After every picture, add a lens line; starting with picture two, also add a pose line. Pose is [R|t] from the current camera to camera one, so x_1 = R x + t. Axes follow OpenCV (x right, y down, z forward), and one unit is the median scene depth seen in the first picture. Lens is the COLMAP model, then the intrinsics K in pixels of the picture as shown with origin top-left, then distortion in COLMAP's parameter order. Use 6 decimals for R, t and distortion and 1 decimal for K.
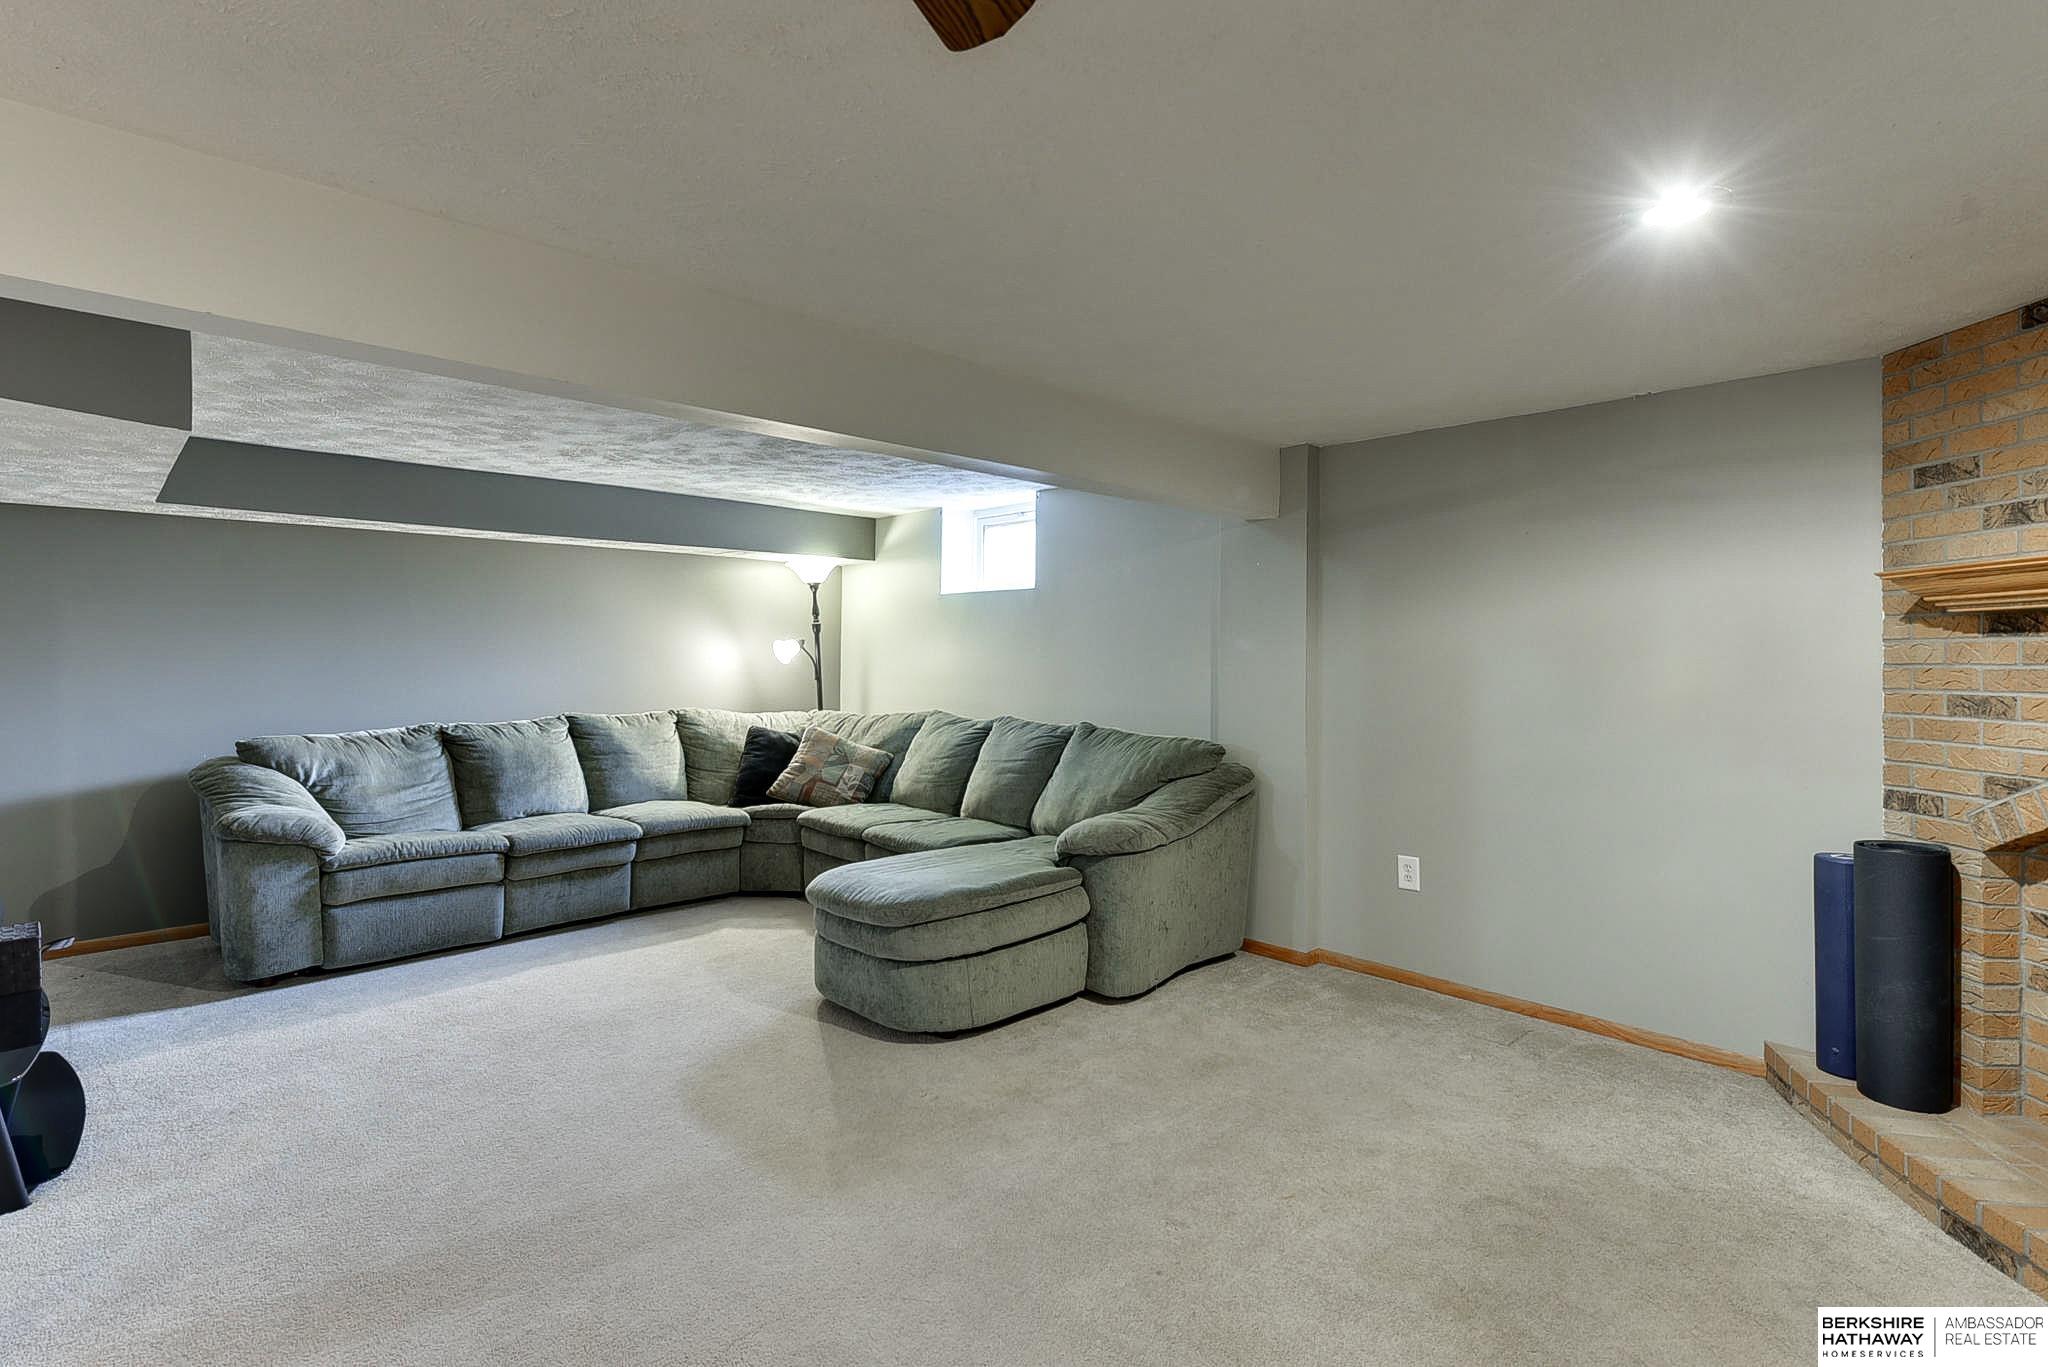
lens RADIAL K [[999.0, 0, 993.2], [0, 999.0, 656.9], [0, 0, 1]] dist [0.001654, -0.003293]
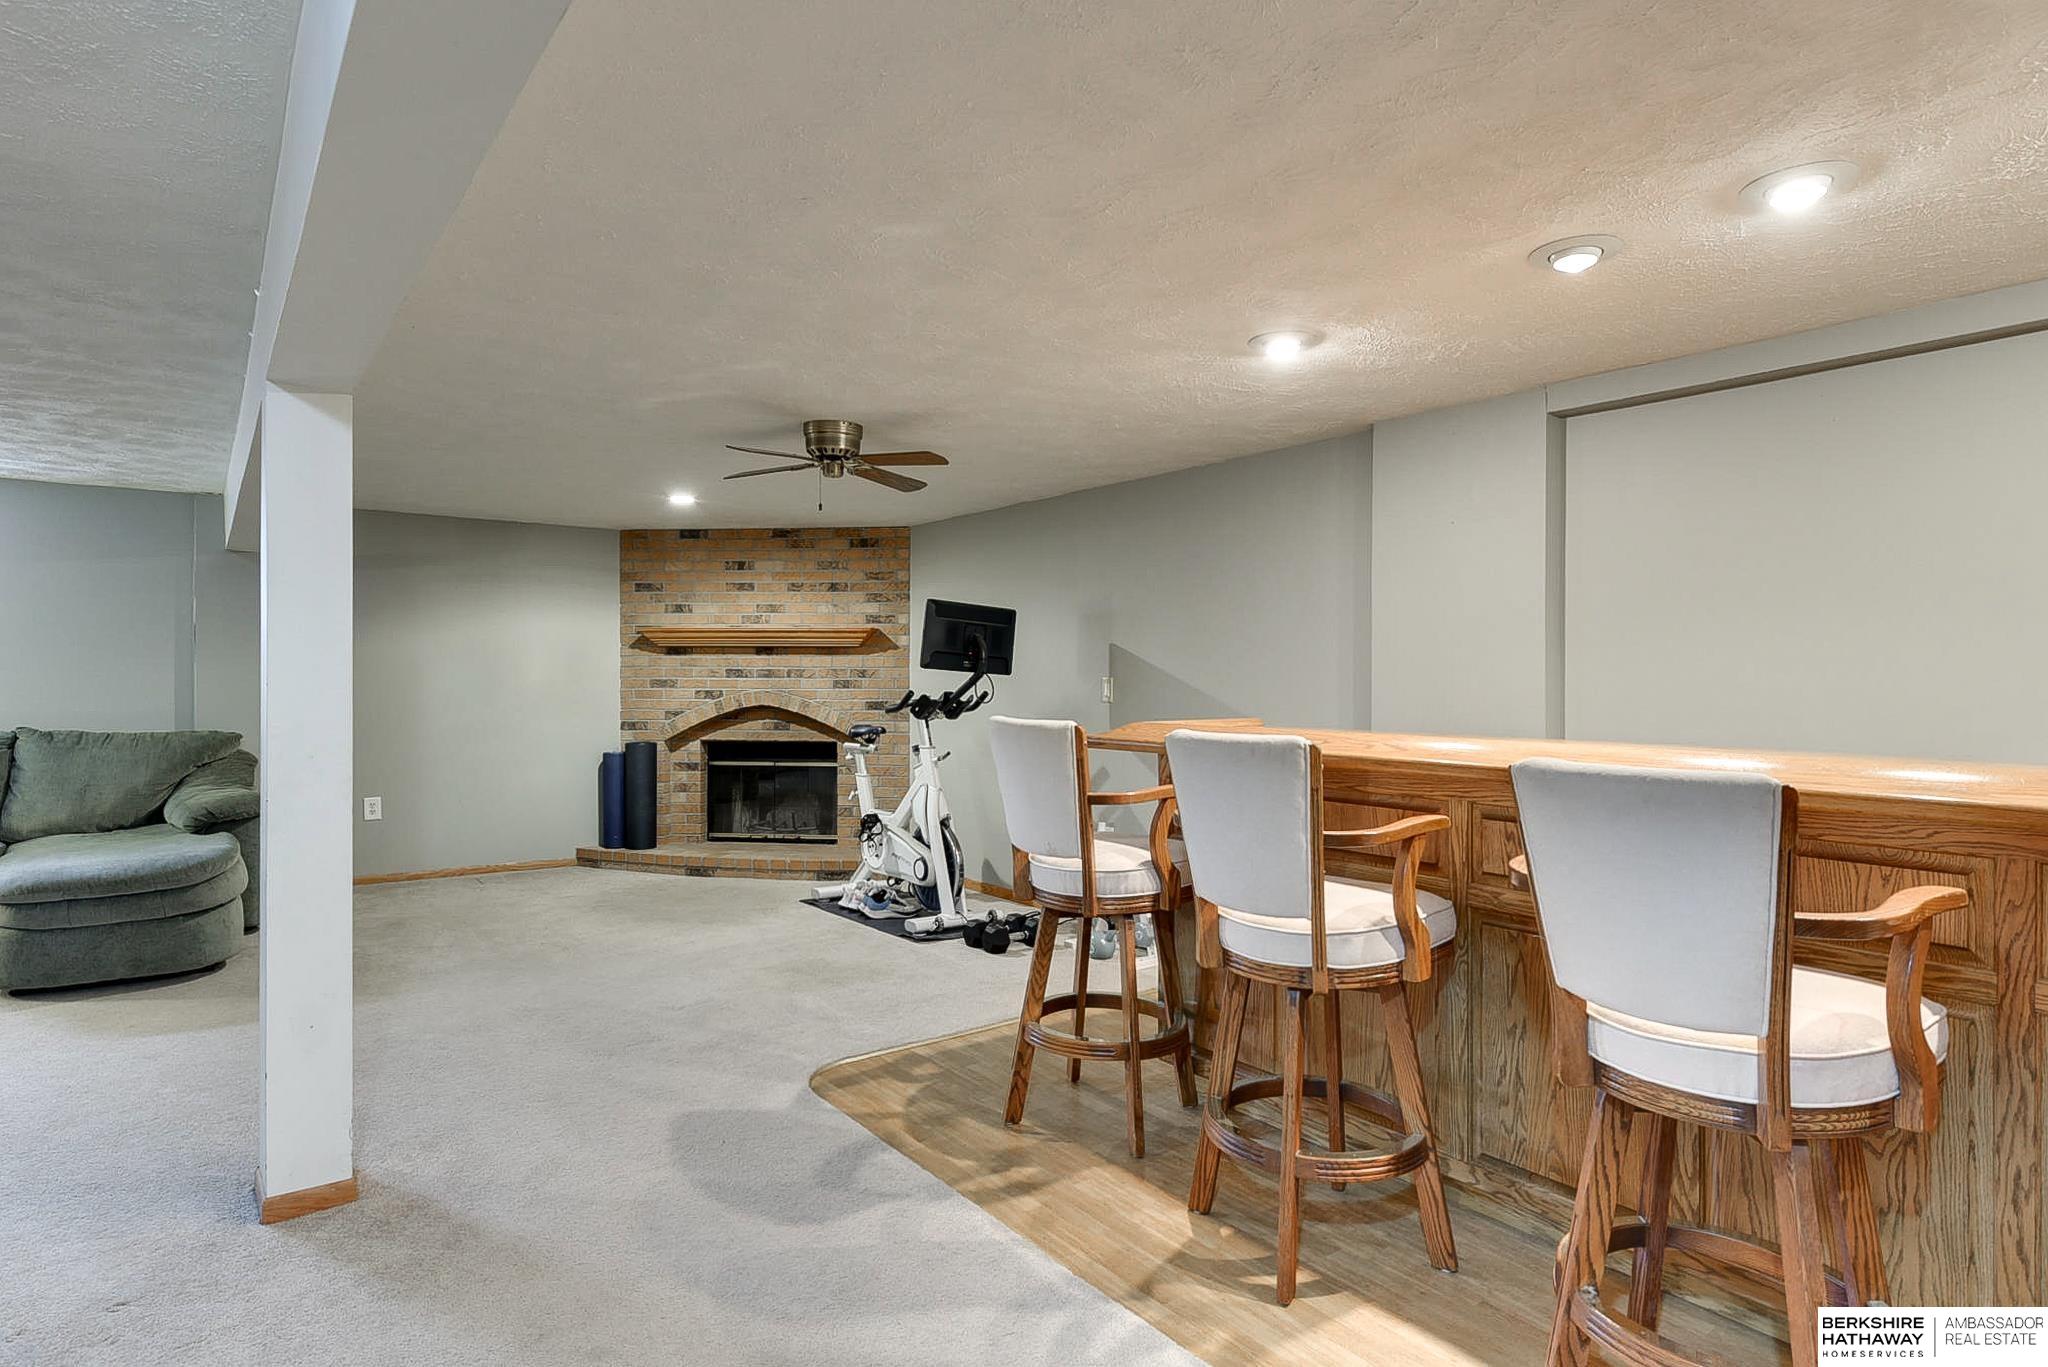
lens RADIAL K [[1065.4, 0, 1018.2], [0, 1065.4, 668.0], [0, 0, 1]] dist [0.012225, -0.001006]
pose [[0.094335, -0.001496, 0.995539, -1.023249], [-0.005778, 0.999981, 0.002050, 0.000248], [-0.995524, -0.005946, 0.094325, -0.091331]]
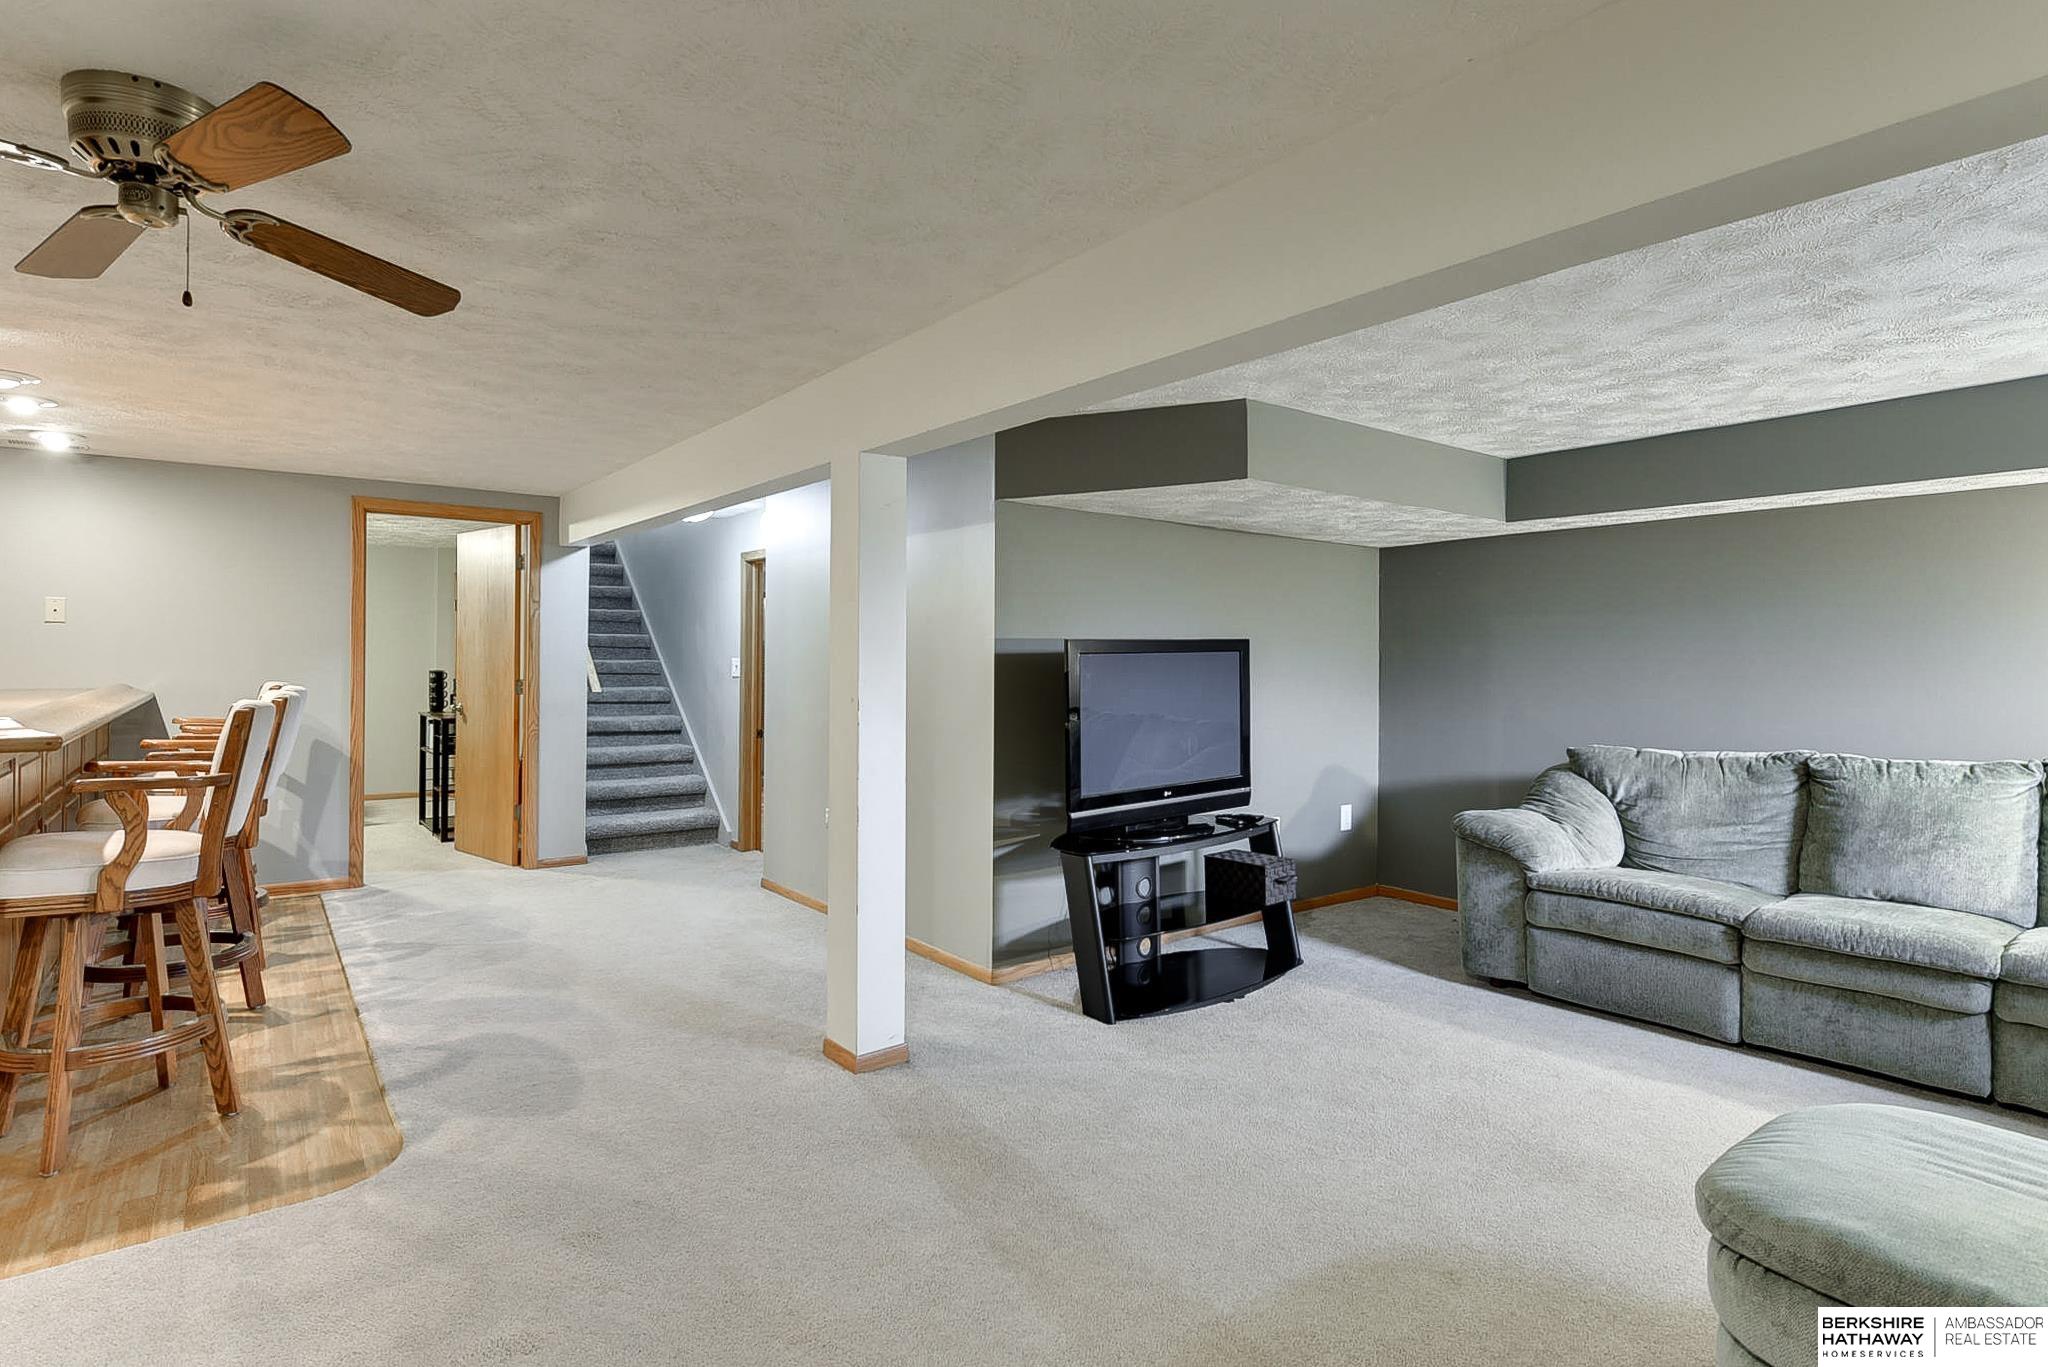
lens RADIAL K [[999.0, 0, 1002.7], [0, 999.0, 643.2], [0, 0, 1]] dist [0.001654, -0.003293]
pose [[-0.099755, -0.022766, -0.994752, 0.319871], [-0.006472, 0.999732, -0.022231, 0.005714], [0.994991, 0.004220, -0.099875, 0.561061]]
